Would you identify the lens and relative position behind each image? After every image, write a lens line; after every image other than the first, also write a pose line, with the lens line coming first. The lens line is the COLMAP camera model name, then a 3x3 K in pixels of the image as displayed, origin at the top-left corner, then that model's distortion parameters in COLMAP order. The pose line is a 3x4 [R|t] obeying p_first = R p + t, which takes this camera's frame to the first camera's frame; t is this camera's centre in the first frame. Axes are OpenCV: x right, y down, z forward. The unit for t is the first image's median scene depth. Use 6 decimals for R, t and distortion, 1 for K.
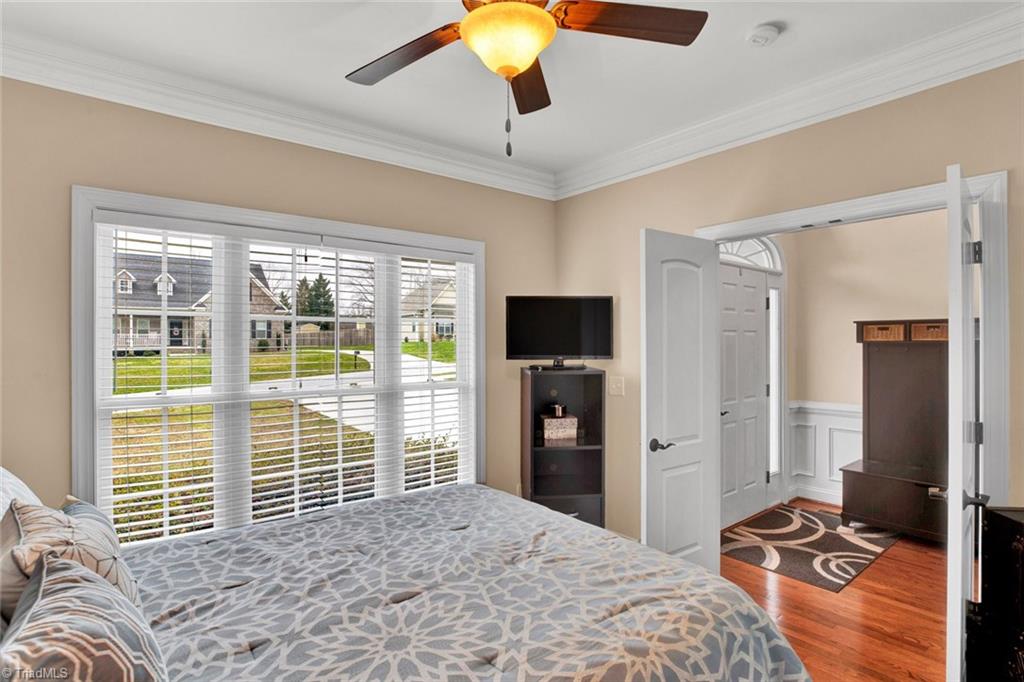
lens RADIAL K [[532.5, 0, 512.0], [0, 532.5, 341.0], [0, 0, 1]] dist [-0.034694, -0.000109]
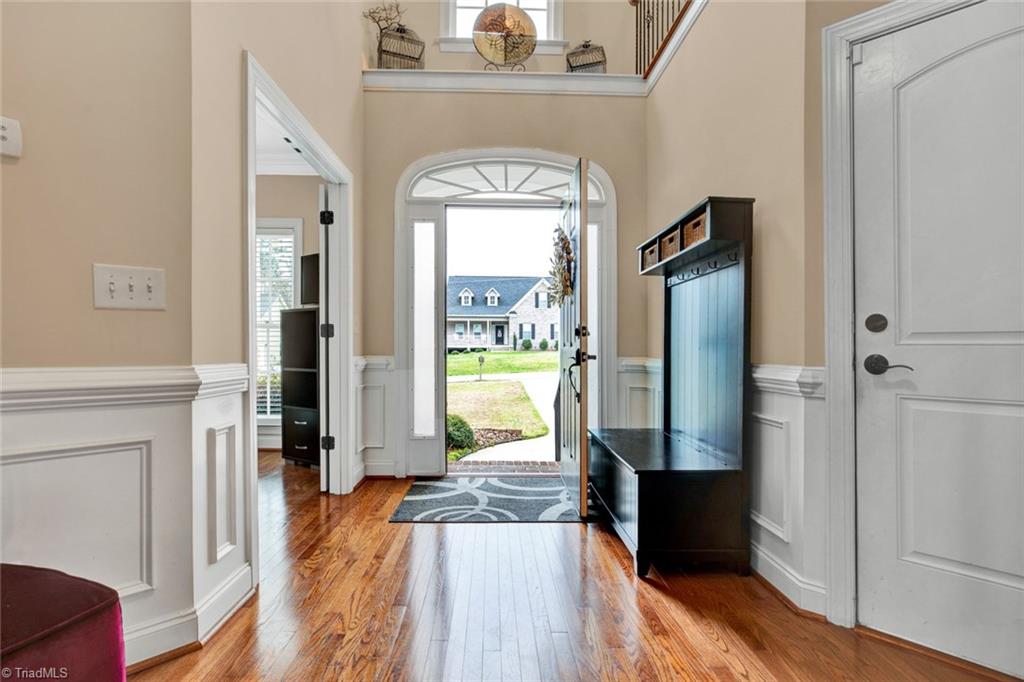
lens RADIAL K [[505.2, 0, 512.0], [0, 505.2, 341.0], [0, 0, 1]] dist [-0.004710, -0.000274]
pose [[0.791819, -0.000196, -0.610756, 1.009536], [-0.010664, 0.999843, -0.014145, 0.122199], [0.610663, 0.017714, 0.791692, 0.305113]]
